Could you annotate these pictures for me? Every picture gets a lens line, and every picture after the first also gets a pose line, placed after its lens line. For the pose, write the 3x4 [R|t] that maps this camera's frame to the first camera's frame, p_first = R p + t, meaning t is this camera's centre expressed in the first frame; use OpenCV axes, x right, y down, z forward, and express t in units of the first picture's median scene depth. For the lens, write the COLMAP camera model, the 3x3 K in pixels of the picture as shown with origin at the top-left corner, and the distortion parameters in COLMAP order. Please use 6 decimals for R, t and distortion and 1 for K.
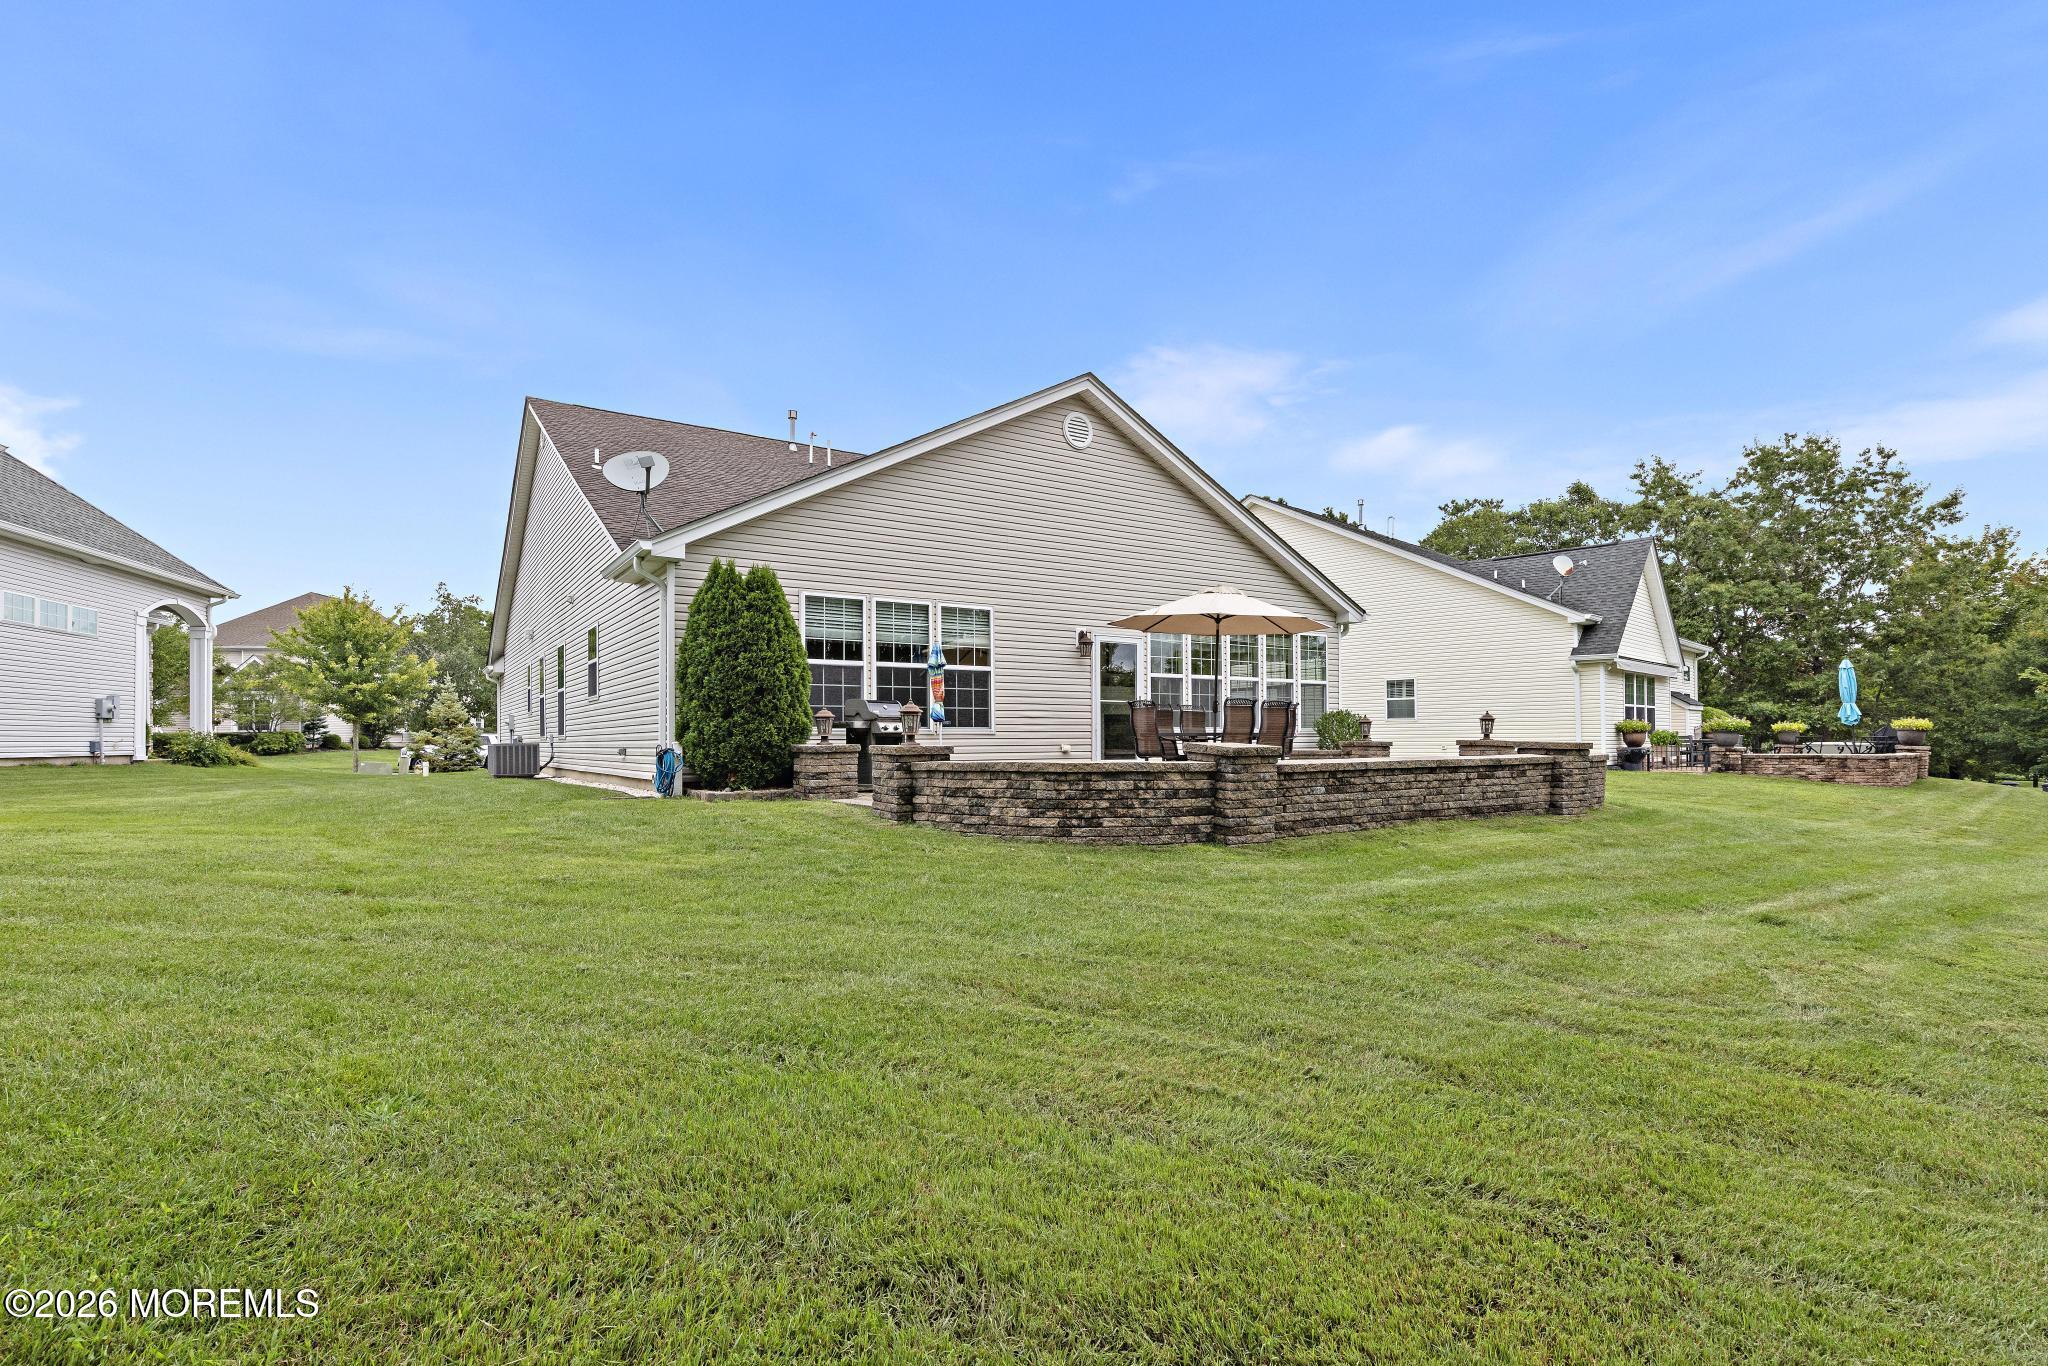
lens RADIAL K [[954.7, 0, 1073.0], [0, 954.7, 738.9], [0, 0, 1]] dist [0.012063, -0.000150]
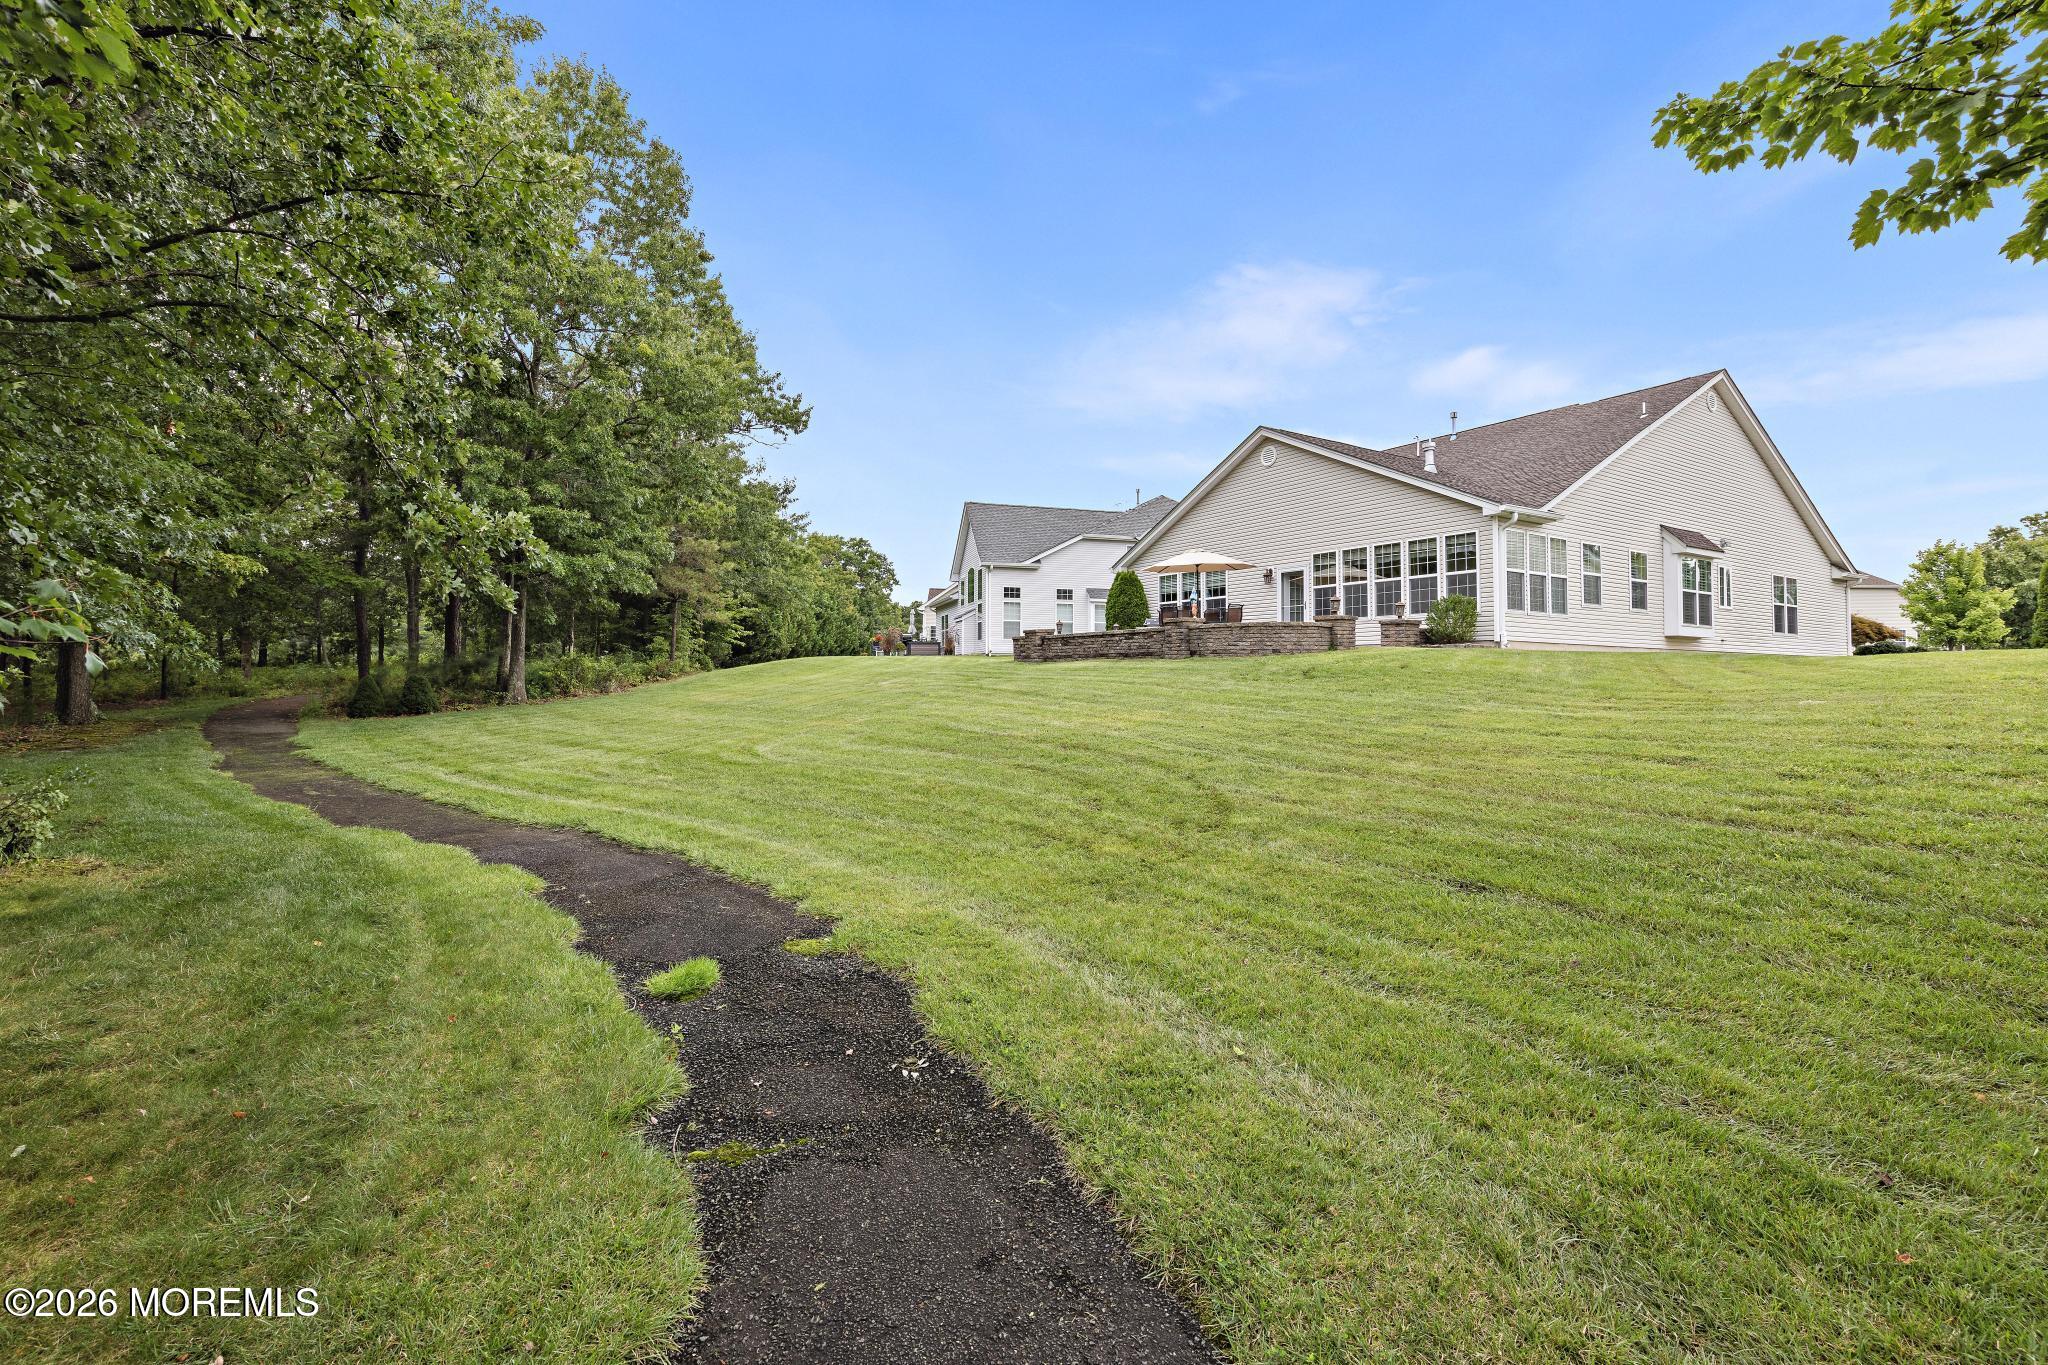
lens RADIAL K [[954.7, 0, 1006.6], [0, 954.7, 669.9], [0, 0, 1]] dist [0.012063, -0.000150]
pose [[-0.044080, -0.006630, -0.999006, 2.098331], [0.000279, 0.999978, -0.006649, 0.101046], [0.999028, -0.000572, -0.044077, 0.687504]]
